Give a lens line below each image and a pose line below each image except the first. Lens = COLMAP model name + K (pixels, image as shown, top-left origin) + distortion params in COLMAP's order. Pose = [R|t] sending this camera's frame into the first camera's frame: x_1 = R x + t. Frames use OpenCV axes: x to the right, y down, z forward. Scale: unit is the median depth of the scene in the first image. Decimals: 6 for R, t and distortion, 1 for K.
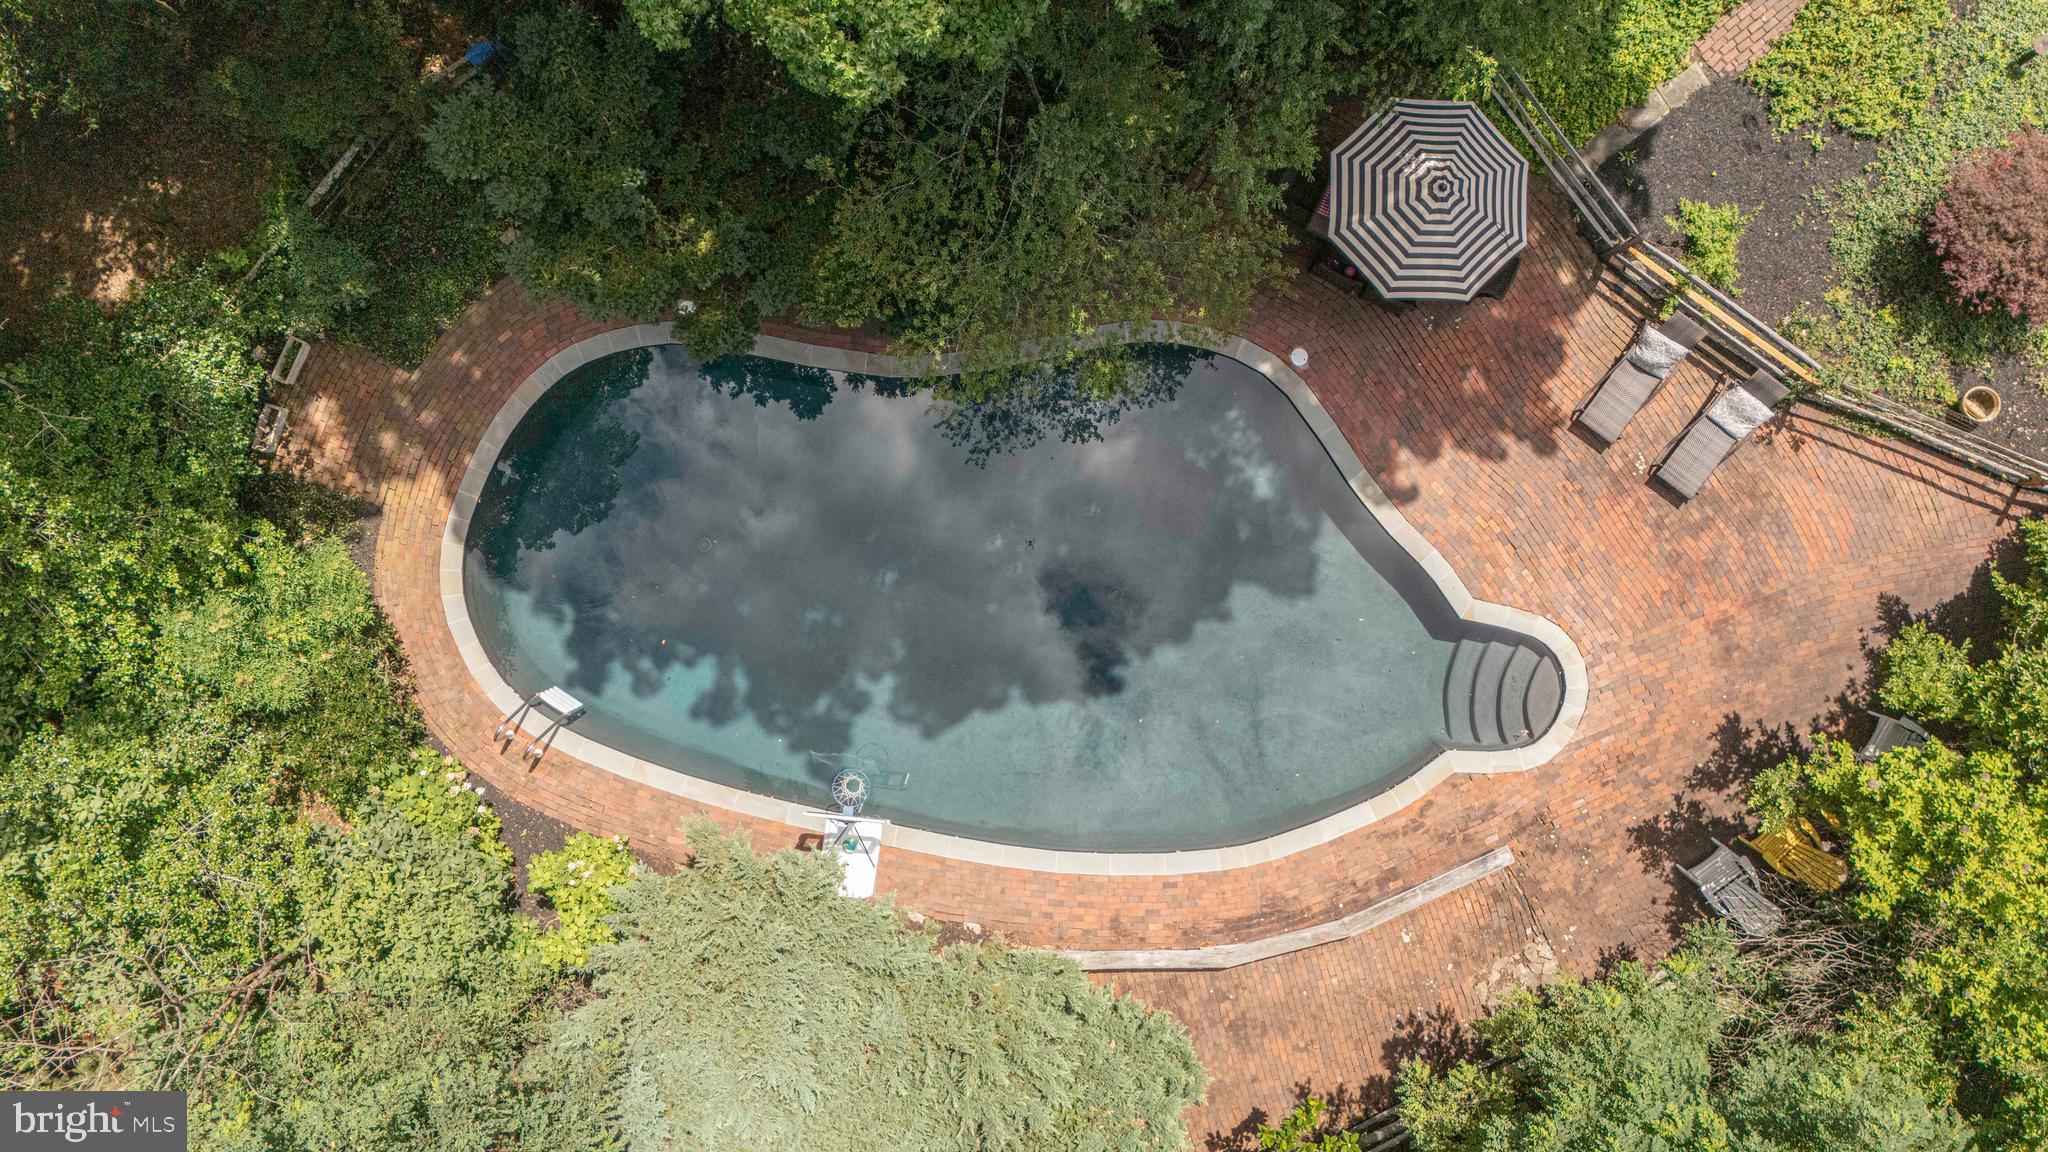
lens RADIAL K [[1491.0, 0, 1024.0], [0, 1491.0, 576.0], [0, 0, 1]] dist [0.088238, -0.116885]
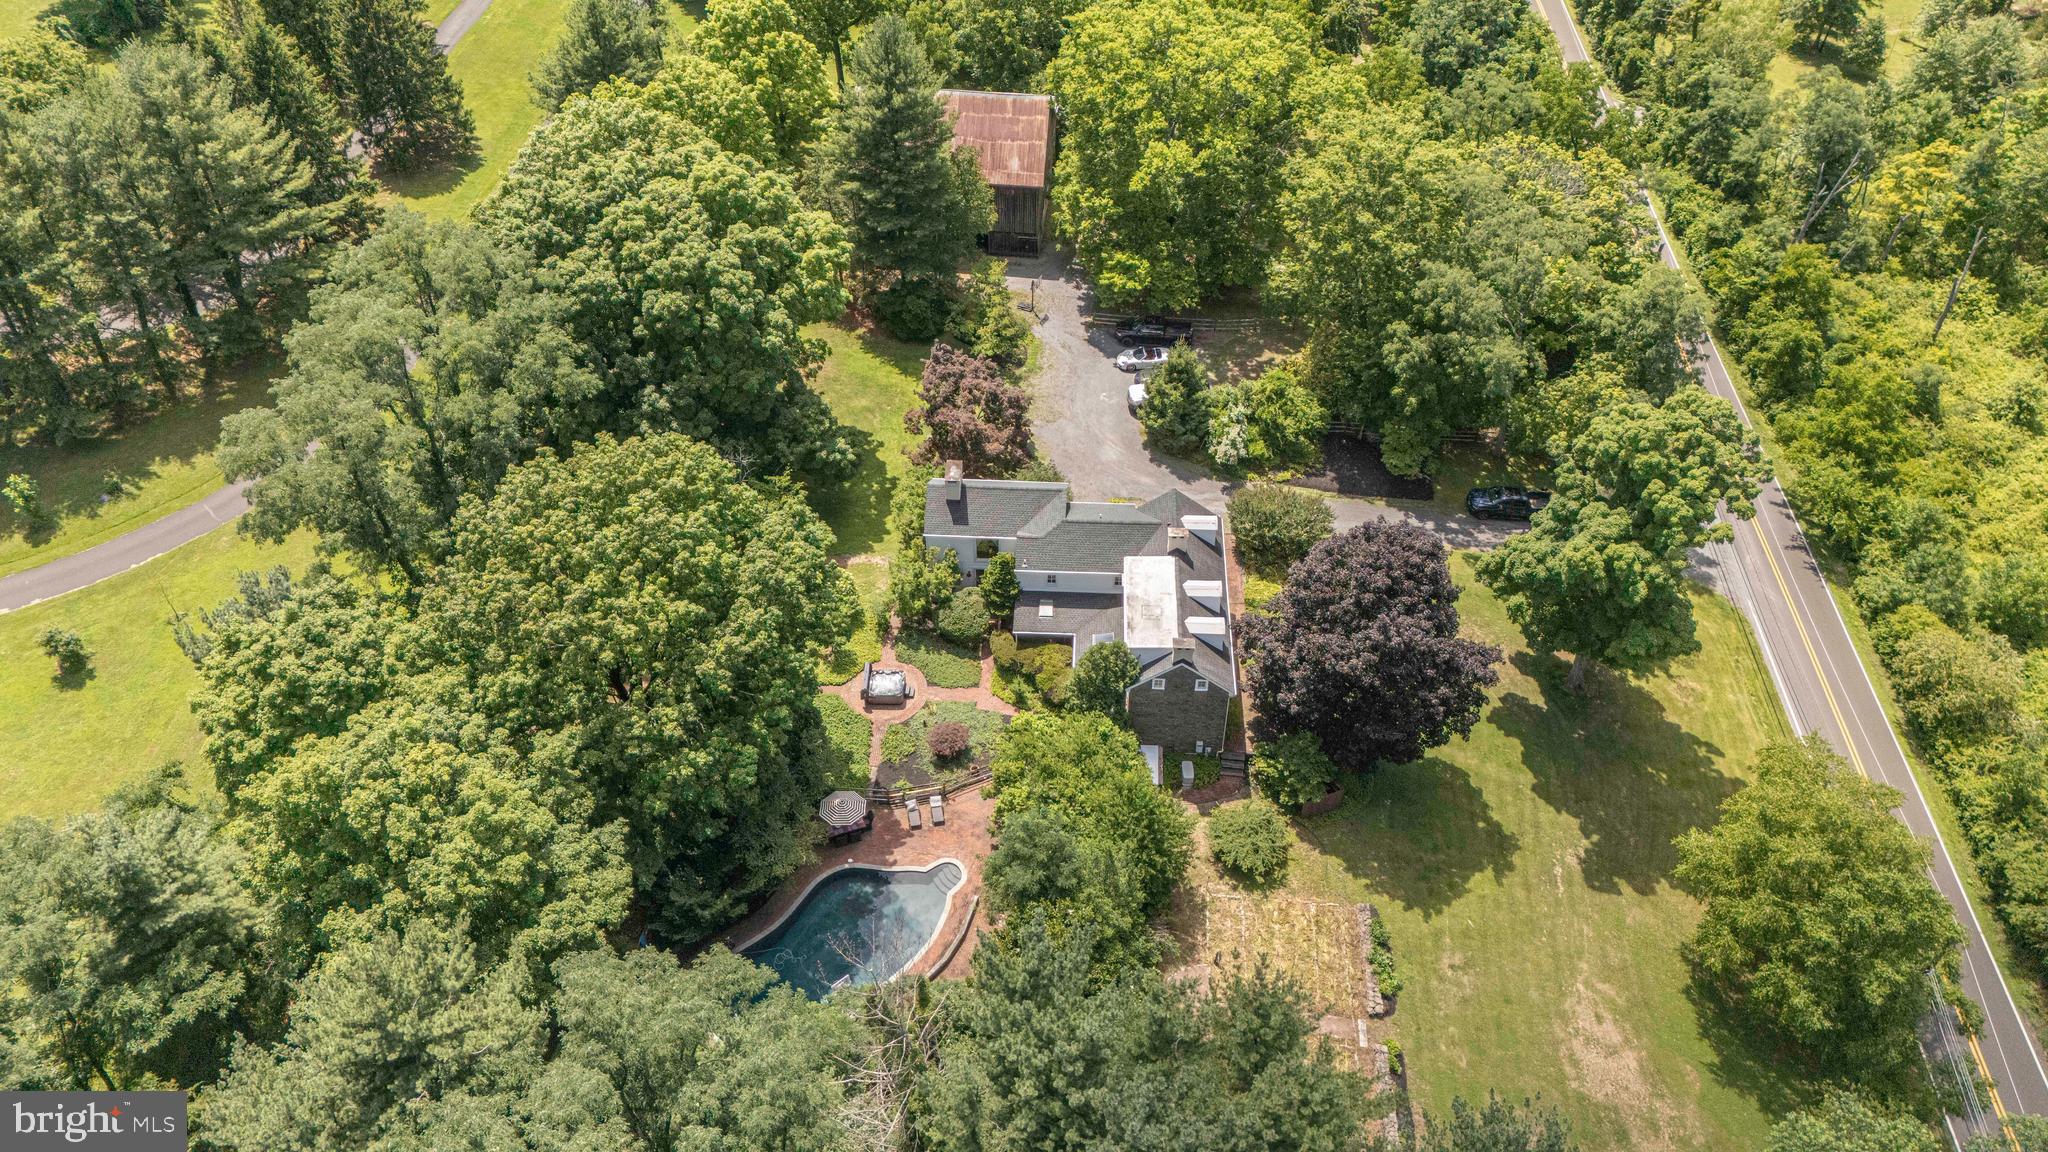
lens RADIAL K [[1491.0, 0, 1024.0], [0, 1491.0, 576.0], [0, 0, 1]] dist [0.088238, -0.116885]
pose [[0.670902, -0.514030, 0.534476, -1.236846], [0.741233, 0.443918, -0.503498, 1.855186], [0.021550, 0.733969, 0.678841, -2.227589]]
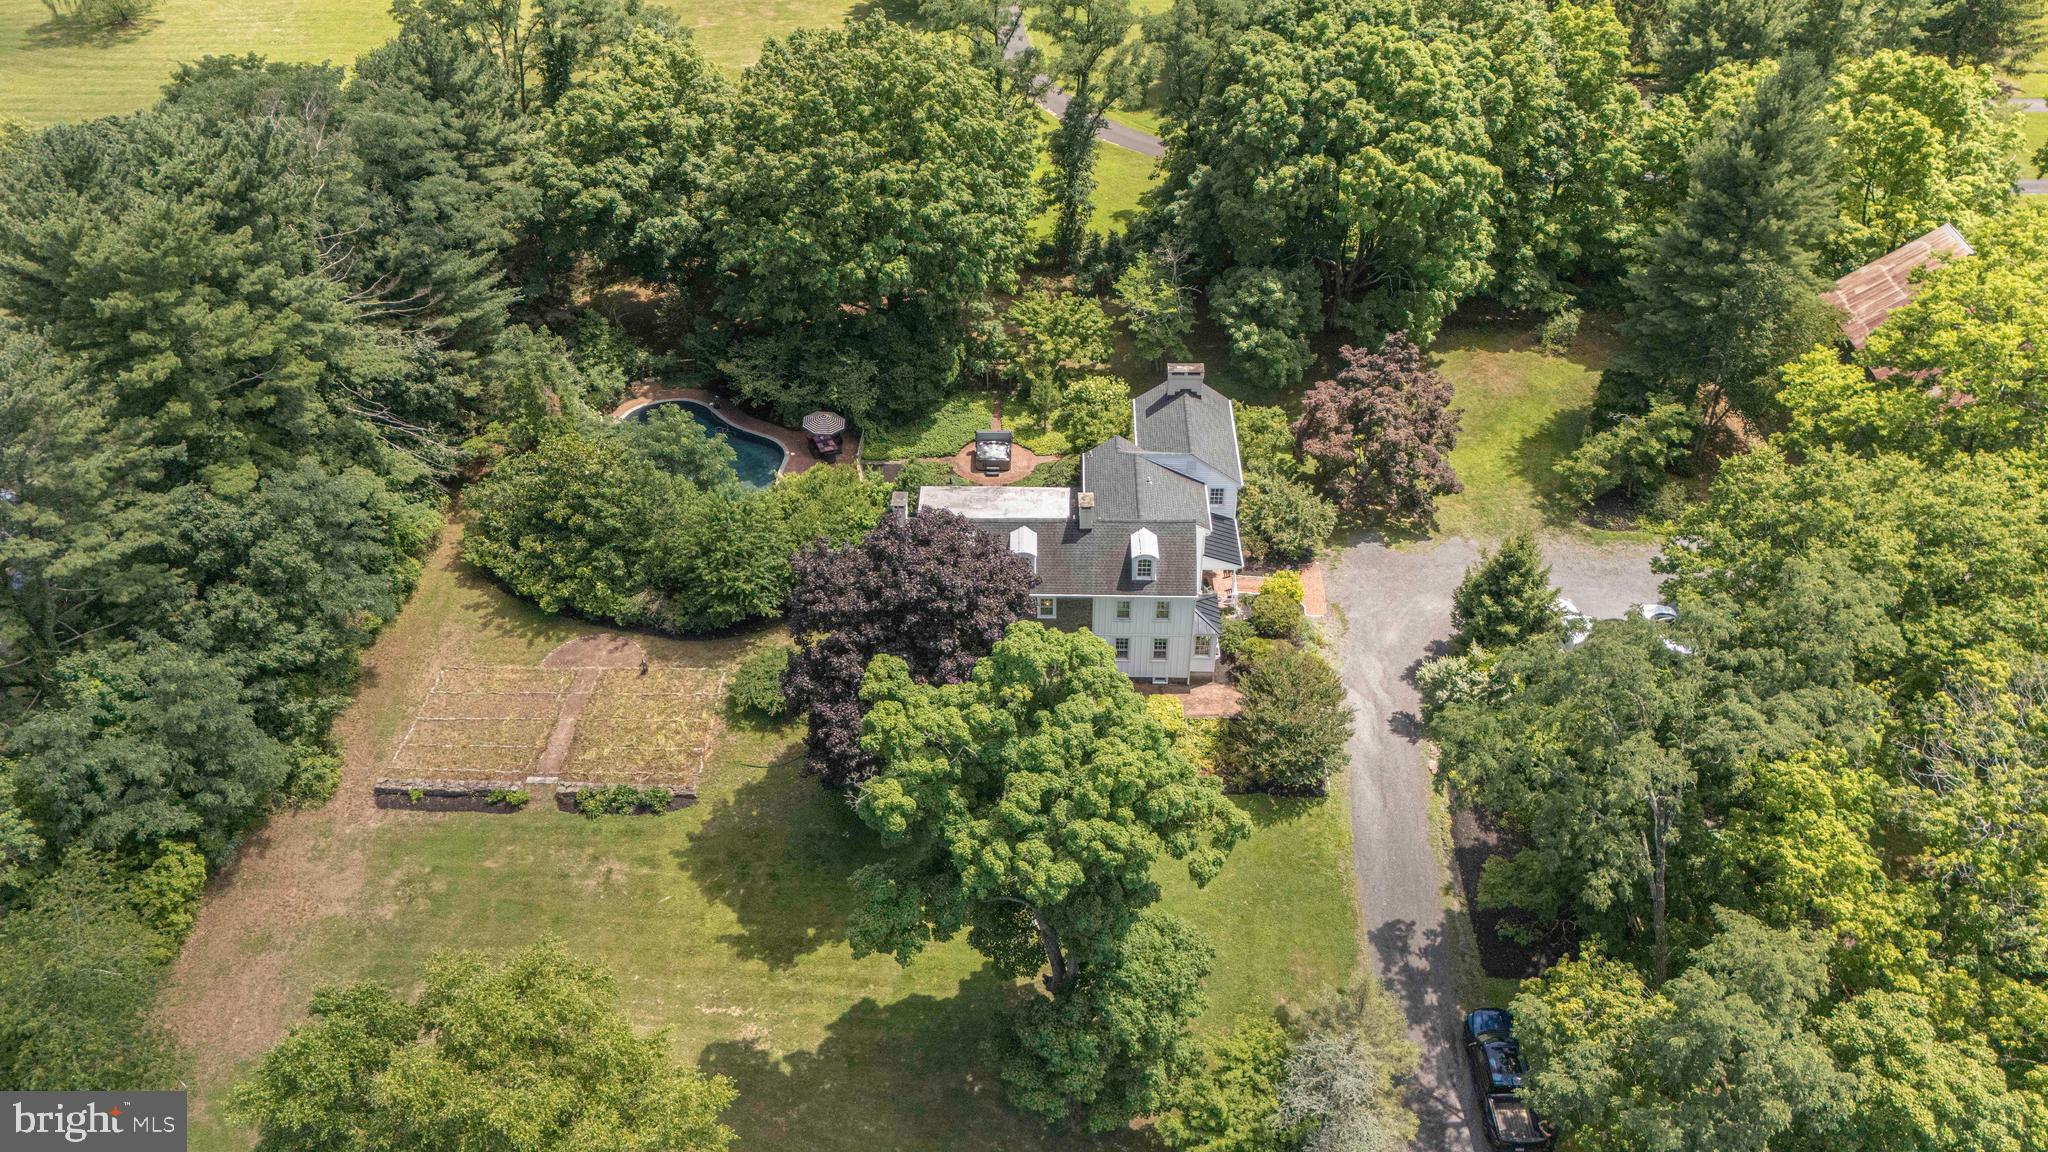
lens RADIAL K [[1515.2, 0, 1032.4], [0, 1515.2, 567.1], [0, 0, 1]] dist [0.070999, -0.079717]
pose [[0.761292, 0.382180, -0.523807, 3.238588], [-0.648391, 0.442634, -0.619406, 2.350997], [-0.004870, 0.811181, 0.584775, -1.376238]]
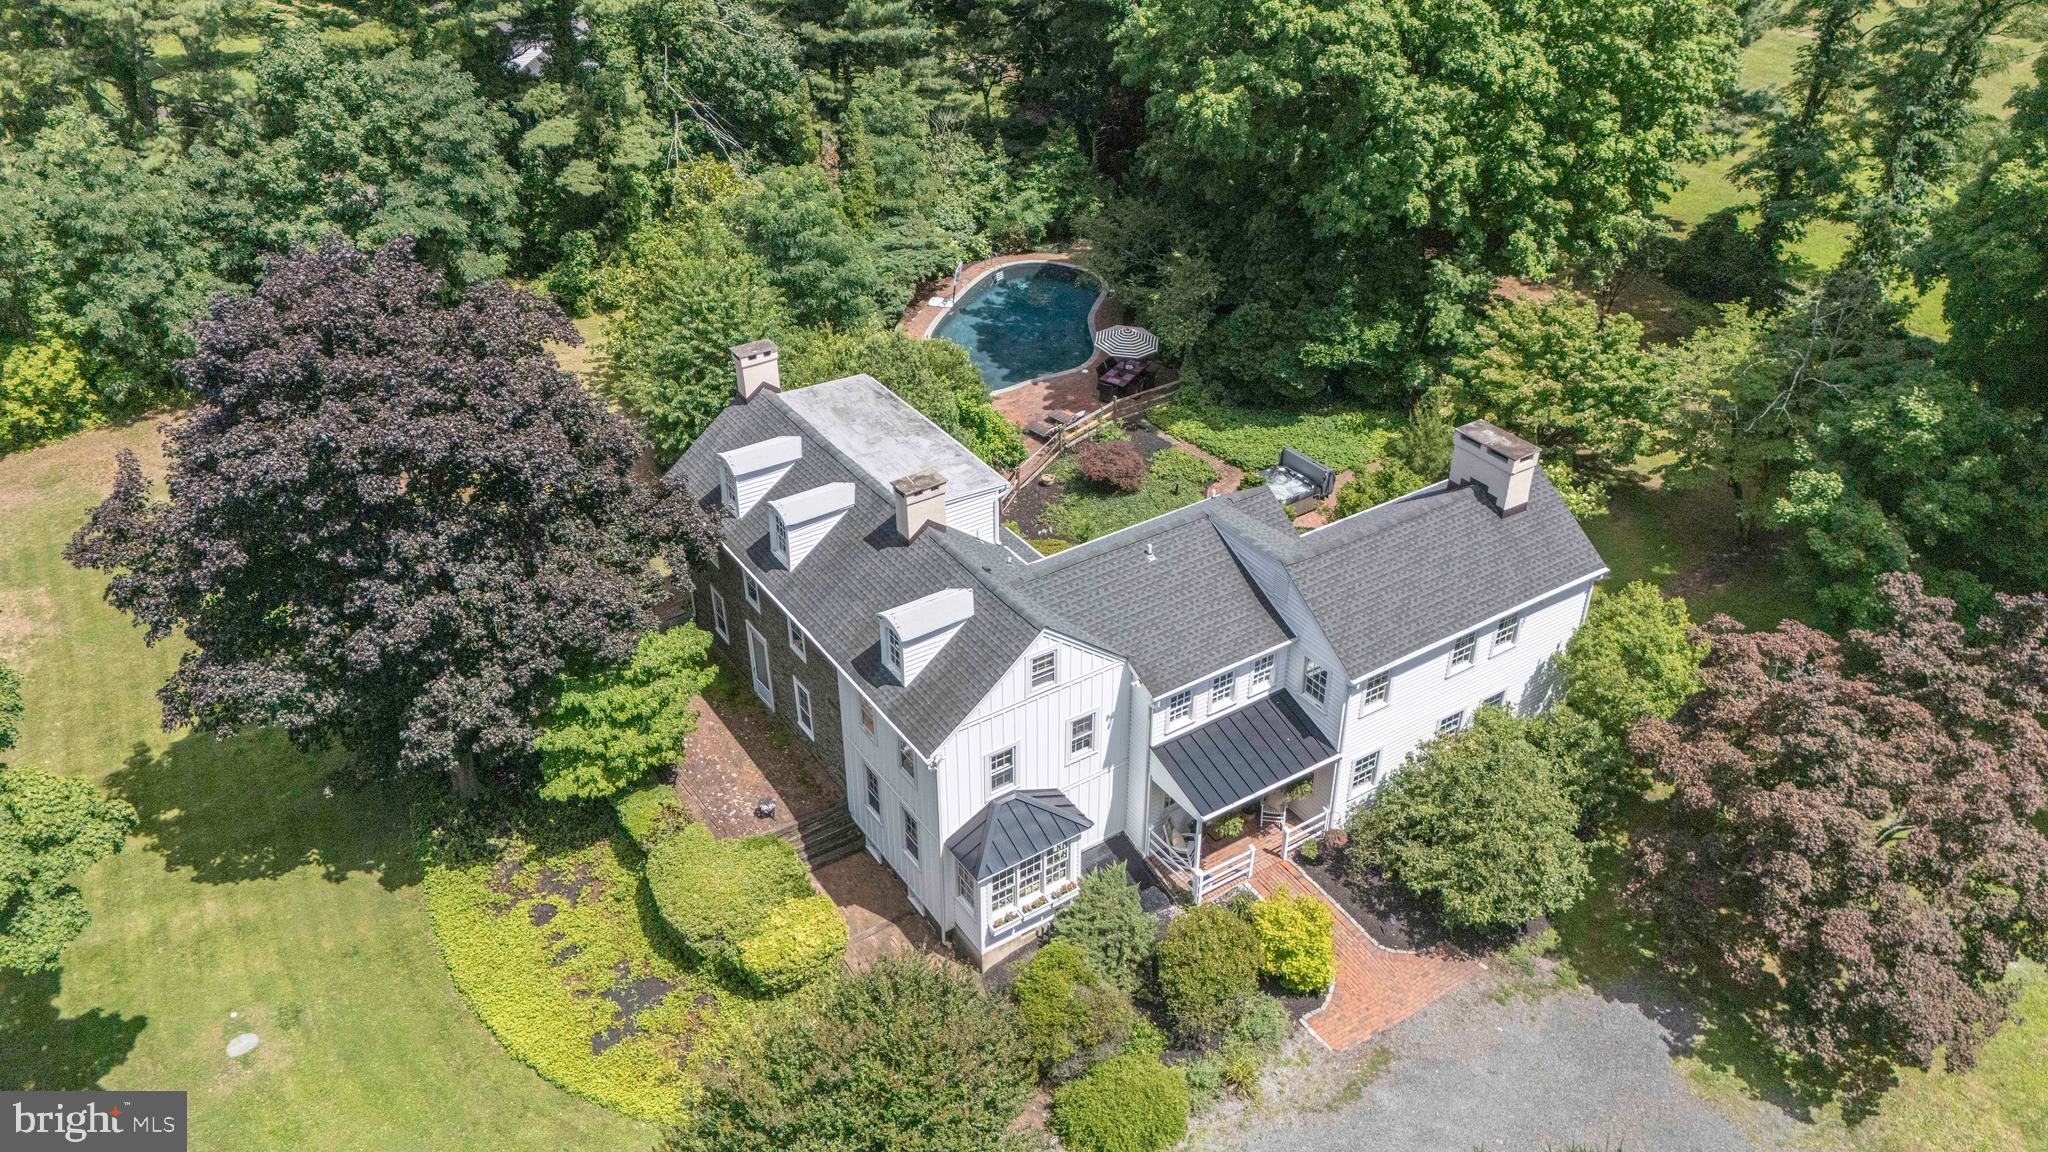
lens RADIAL K [[1515.2, 0, 1032.4], [0, 1515.2, 567.1], [0, 0, 1]] dist [0.070999, -0.079717]
pose [[-0.099797, 0.536021, -0.838285, 2.924123], [-0.994841, -0.069183, 0.074197, -0.286873], [-0.018224, 0.841365, 0.540160, -0.287333]]
